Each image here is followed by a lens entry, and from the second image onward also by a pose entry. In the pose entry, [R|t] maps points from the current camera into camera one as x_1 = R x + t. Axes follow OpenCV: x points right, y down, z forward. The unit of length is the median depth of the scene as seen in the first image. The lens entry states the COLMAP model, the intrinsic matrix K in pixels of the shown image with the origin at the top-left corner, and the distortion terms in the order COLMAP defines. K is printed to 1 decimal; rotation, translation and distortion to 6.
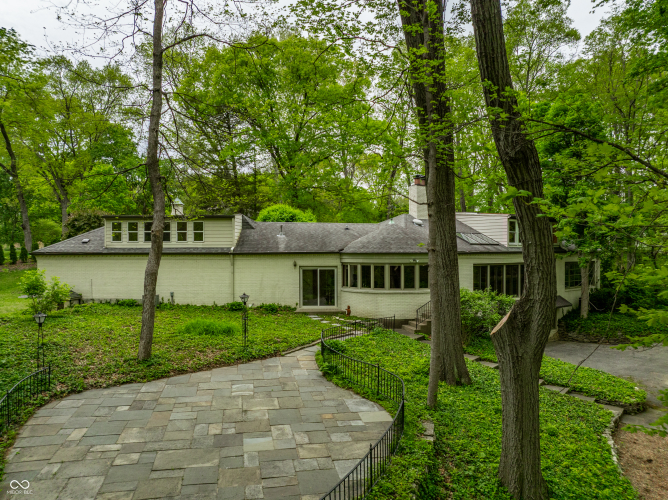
lens RADIAL K [[469.1, 0, 333.5], [0, 469.1, 250.8], [0, 0, 1]] dist [-0.034397, 0.005413]
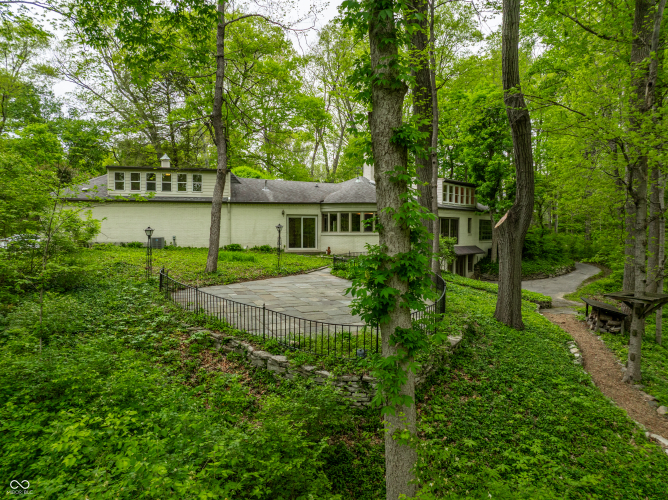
lens RADIAL K [[469.1, 0, 334.6], [0, 469.1, 248.4], [0, 0, 1]] dist [-0.034397, 0.005413]
pose [[0.972661, -0.003124, 0.232208, -0.229775], [-0.005695, 0.999288, 0.037295, 0.073636], [-0.232159, -0.037598, 0.971951, -0.183633]]
